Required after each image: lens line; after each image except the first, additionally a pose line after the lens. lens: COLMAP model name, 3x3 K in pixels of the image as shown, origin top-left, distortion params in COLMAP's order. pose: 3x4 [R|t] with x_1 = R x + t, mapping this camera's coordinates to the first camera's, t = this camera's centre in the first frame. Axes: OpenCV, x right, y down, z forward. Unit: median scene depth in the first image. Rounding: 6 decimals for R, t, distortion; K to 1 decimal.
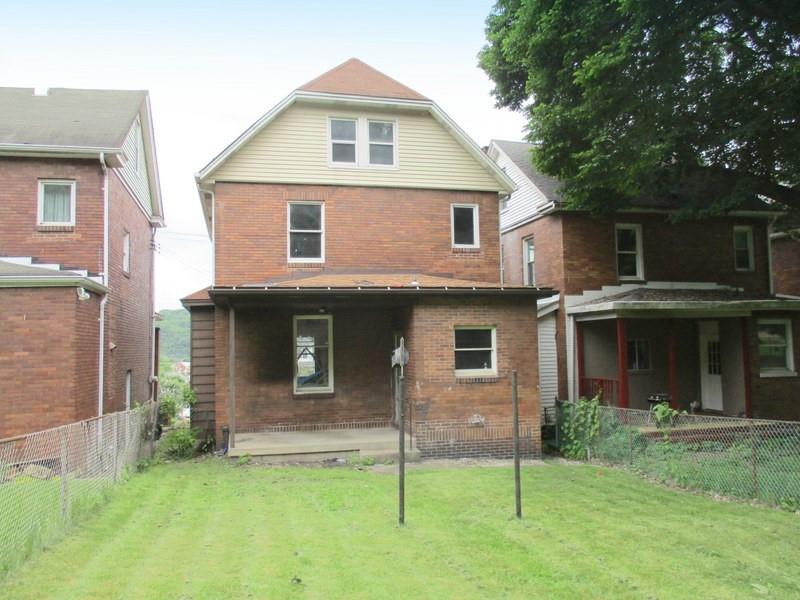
lens RADIAL K [[680.6, 0, 399.0], [0, 680.6, 301.9], [0, 0, 1]] dist [0.004854, 0.002368]
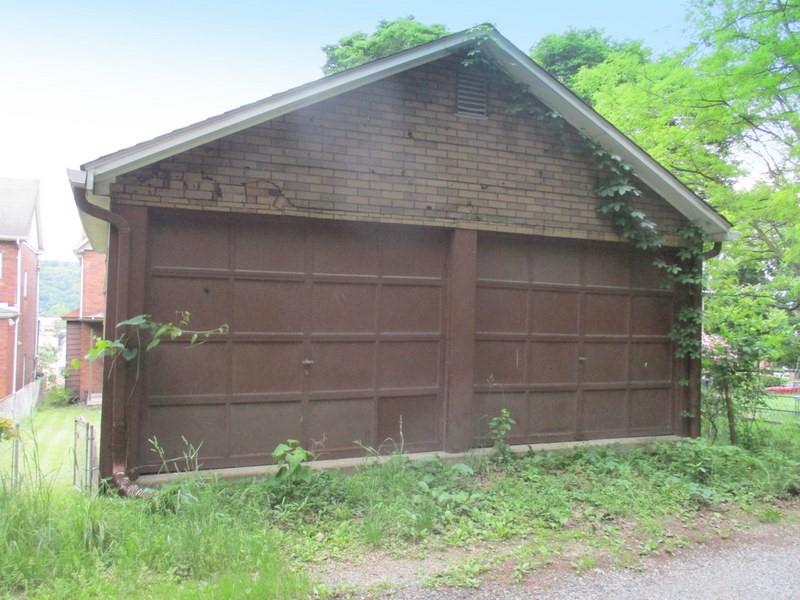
lens RADIAL K [[680.6, 0, 400.8], [0, 680.6, 296.9], [0, 0, 1]] dist [0.004854, 0.002368]
pose [[0.982762, 0.042514, 0.179918, 0.240191], [-0.050617, 0.997889, 0.040688, -0.185366], [-0.177809, -0.049094, 0.982840, -0.952255]]
